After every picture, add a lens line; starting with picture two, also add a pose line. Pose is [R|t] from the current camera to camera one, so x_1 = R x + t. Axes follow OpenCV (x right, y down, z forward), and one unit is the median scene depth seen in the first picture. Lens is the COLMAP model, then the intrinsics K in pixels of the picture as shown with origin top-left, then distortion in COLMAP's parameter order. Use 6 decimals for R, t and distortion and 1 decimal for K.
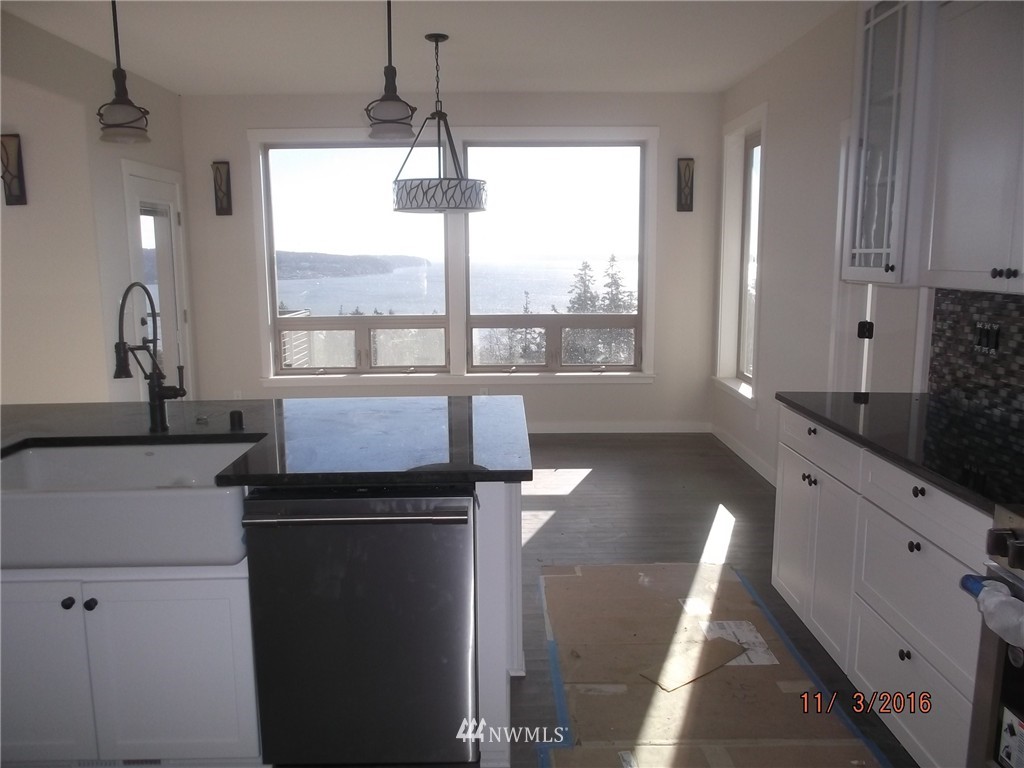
lens RADIAL K [[811.8, 0, 512.0], [0, 811.8, 384.0], [0, 0, 1]] dist [-0.055285, 0.079184]
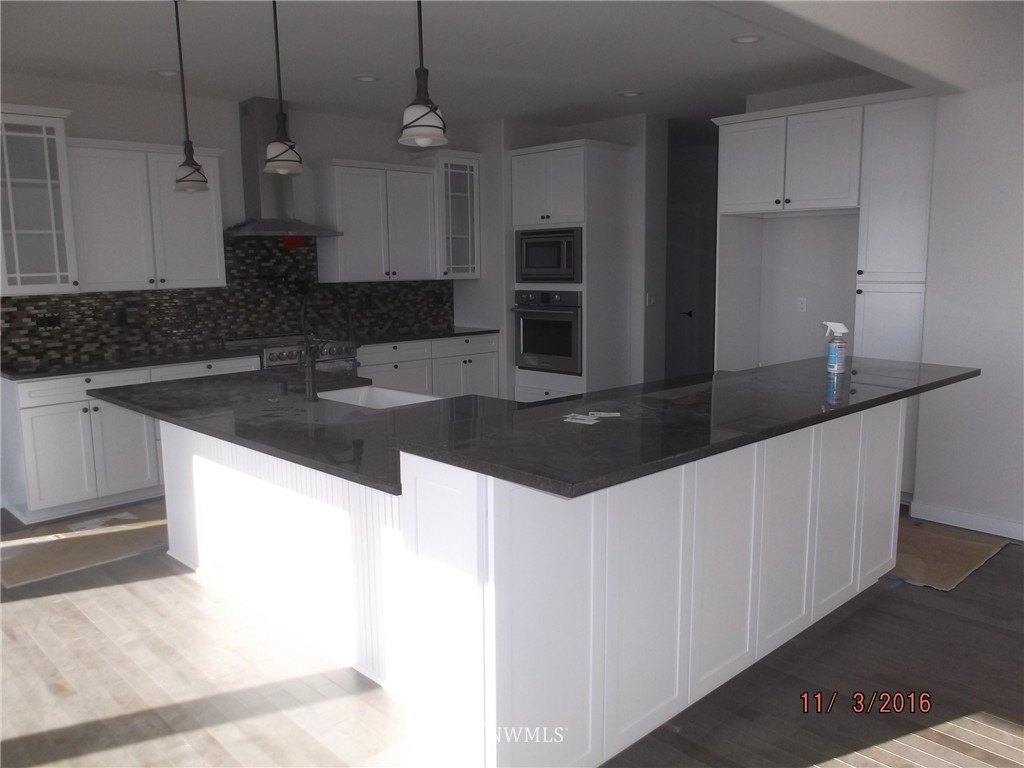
lens RADIAL K [[811.8, 0, 512.0], [0, 811.8, 384.0], [0, 0, 1]] dist [-0.055285, 0.079184]
pose [[-0.679711, -0.077016, 0.729425, -1.433274], [0.153483, 0.957522, 0.244122, -0.200429], [-0.717242, 0.277887, -0.639017, 1.410509]]
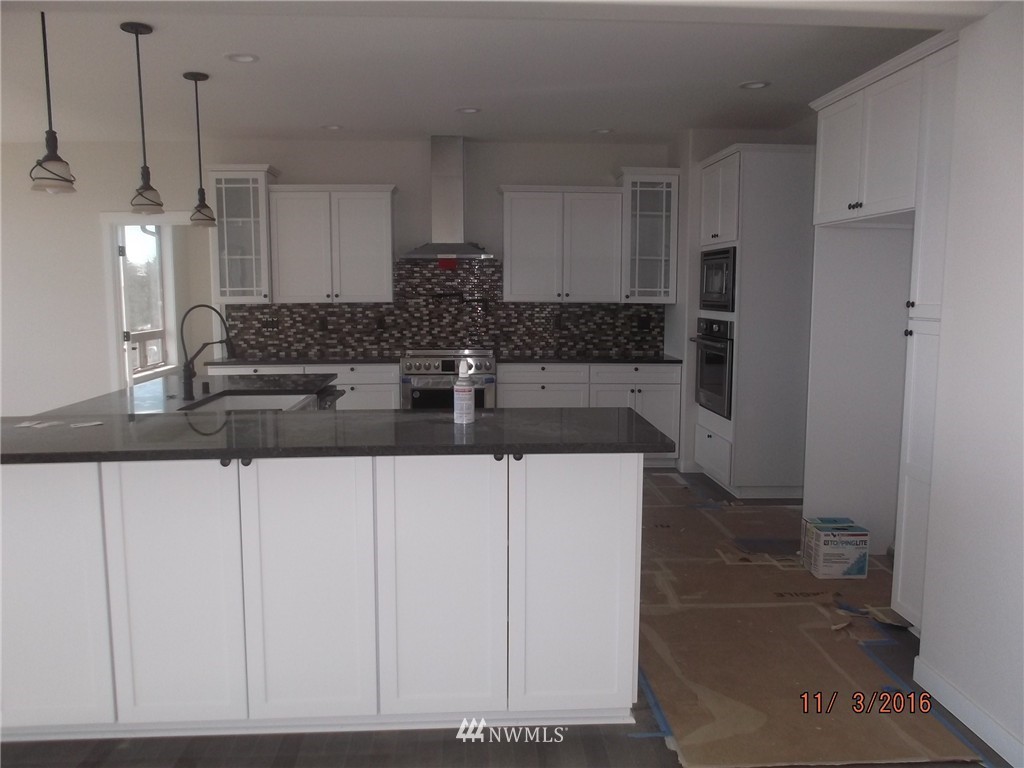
lens RADIAL K [[811.8, 0, 512.0], [0, 811.8, 384.0], [0, 0, 1]] dist [-0.055285, 0.079184]
pose [[-0.034166, -0.102968, 0.994098, -1.803447], [0.167225, 0.980067, 0.107262, -0.020053], [-0.985327, 0.169903, -0.016266, 0.345084]]
